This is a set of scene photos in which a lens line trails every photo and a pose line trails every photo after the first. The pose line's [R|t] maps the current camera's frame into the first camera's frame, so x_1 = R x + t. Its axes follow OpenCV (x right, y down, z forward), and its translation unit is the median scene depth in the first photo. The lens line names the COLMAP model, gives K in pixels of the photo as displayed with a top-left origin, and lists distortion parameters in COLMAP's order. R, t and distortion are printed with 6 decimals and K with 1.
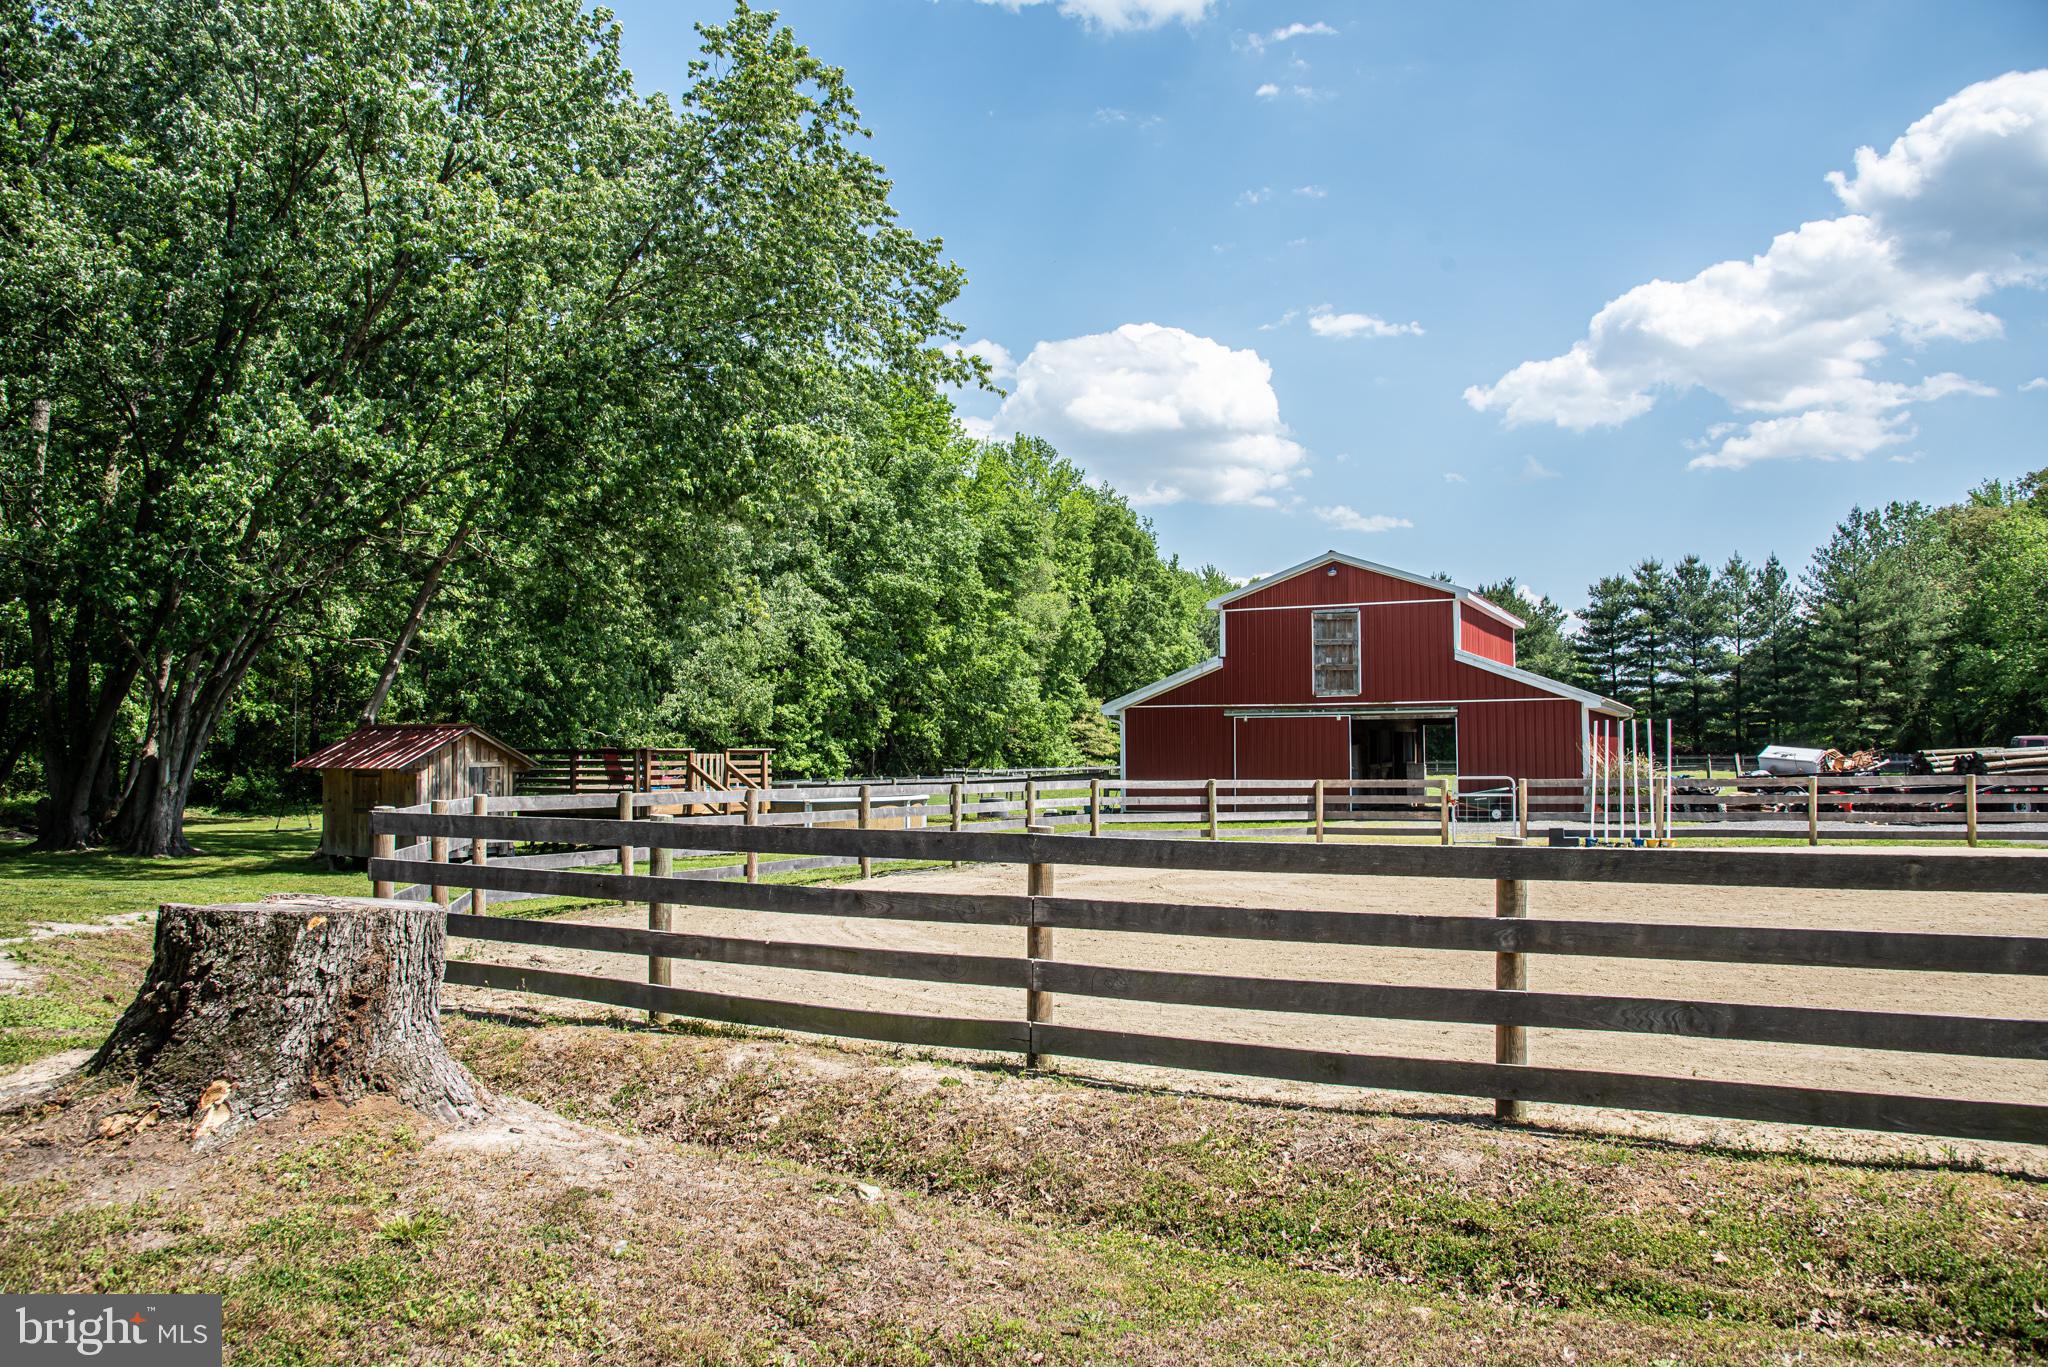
lens RADIAL K [[1405.3, 0, 1024.0], [0, 1405.3, 683.5], [0, 0, 1]] dist [-0.111235, 0.062651]
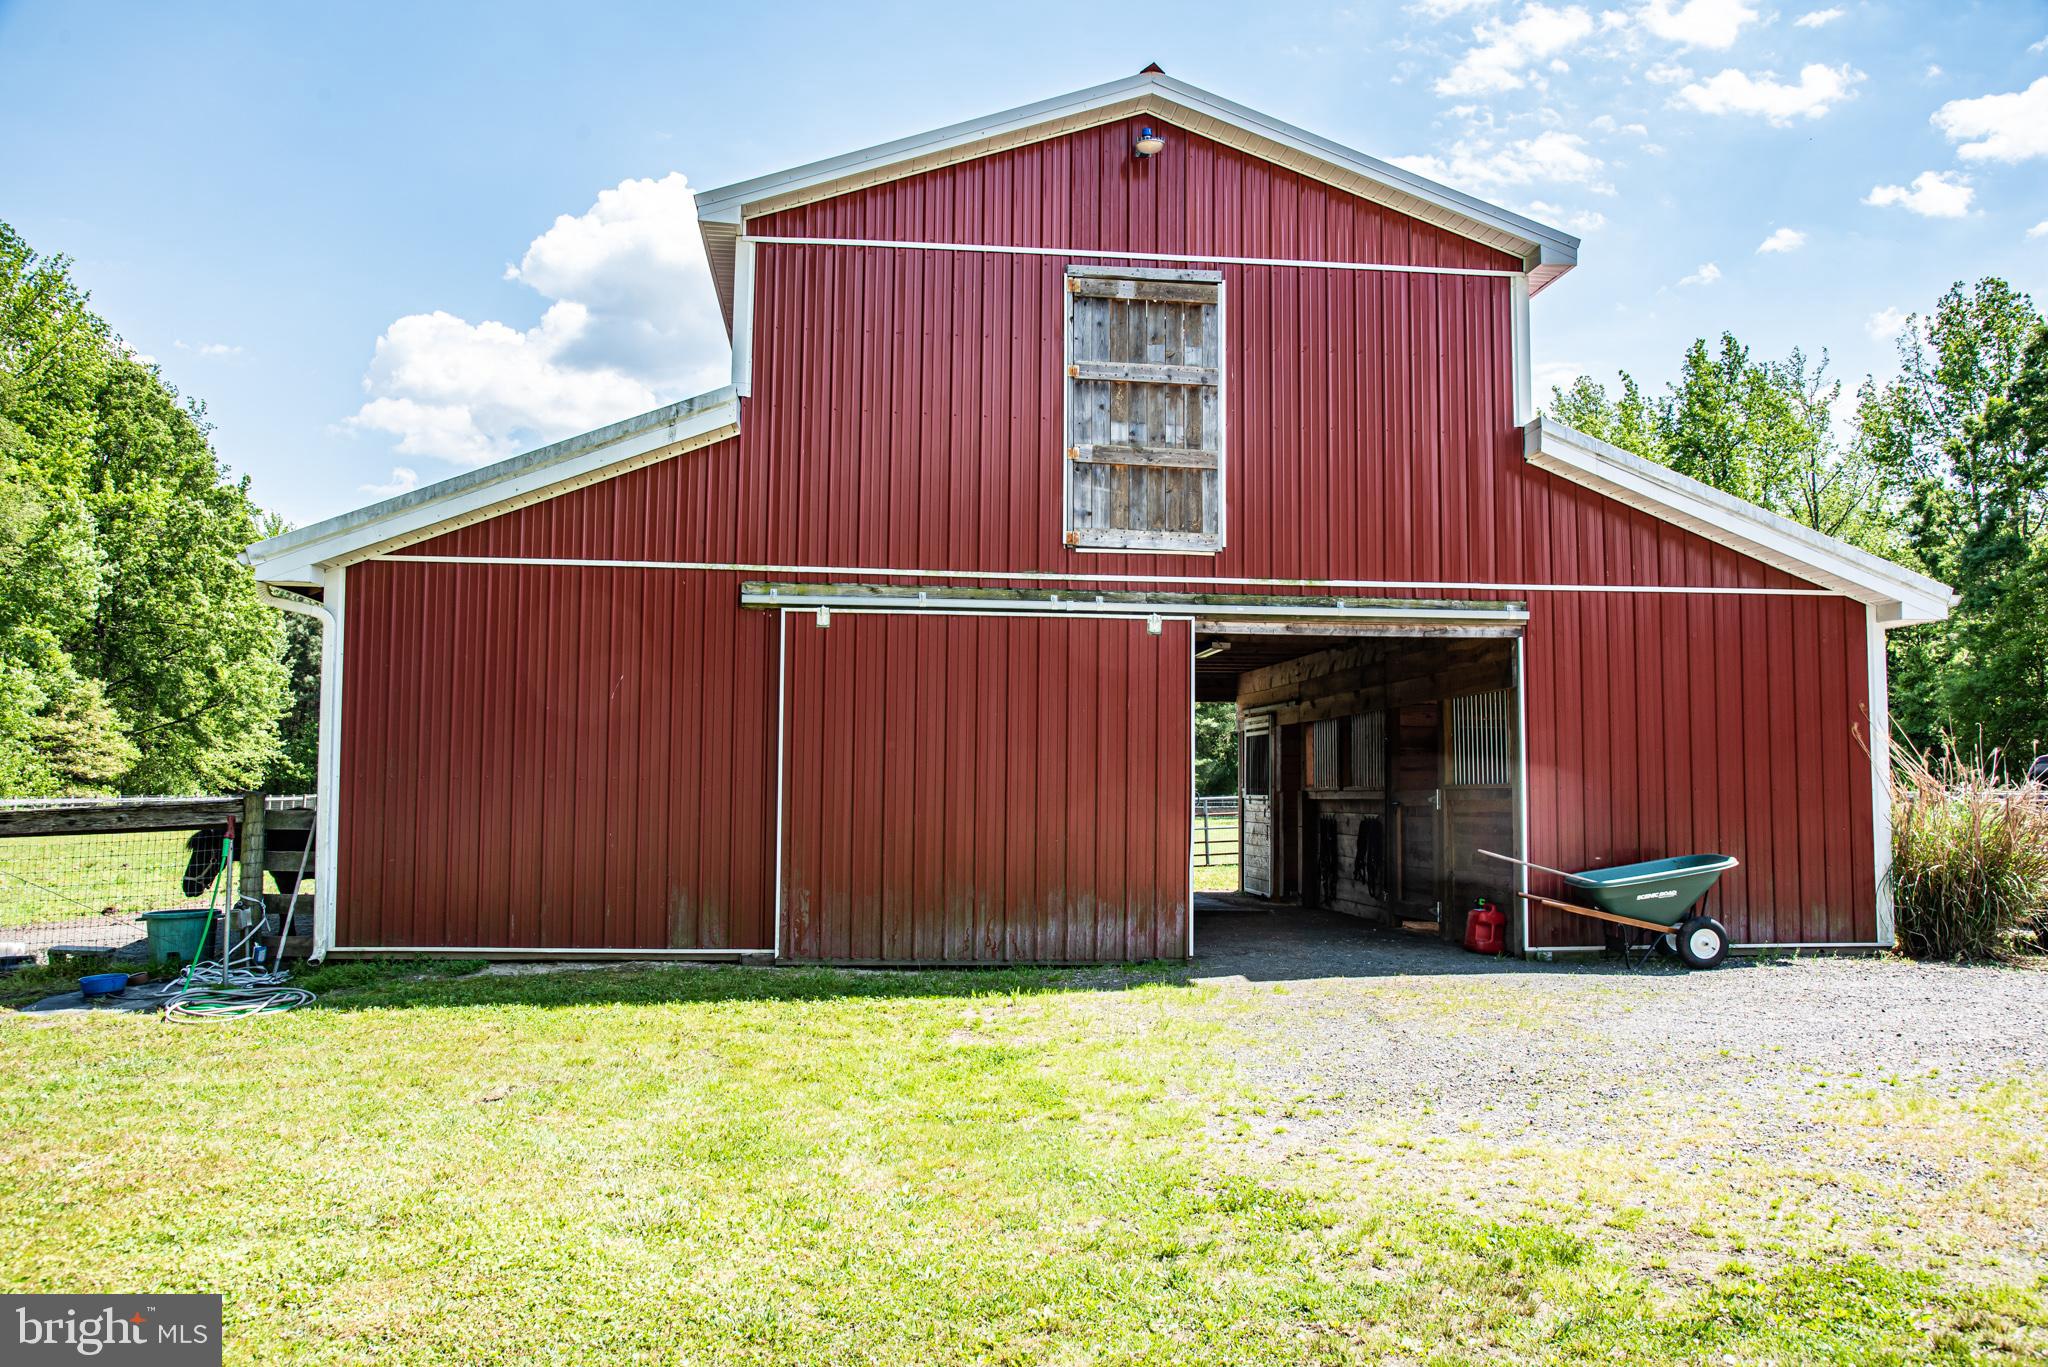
lens RADIAL K [[1586.1, 0, 1024.0], [0, 1586.1, 683.5], [0, 0, 1]] dist [0.033827, 0.001119]
pose [[0.830426, 0.046998, 0.555143, 0.012219], [-0.037893, 0.998893, -0.027882, 0.047953], [-0.555839, 0.002118, 0.831287, 0.725633]]
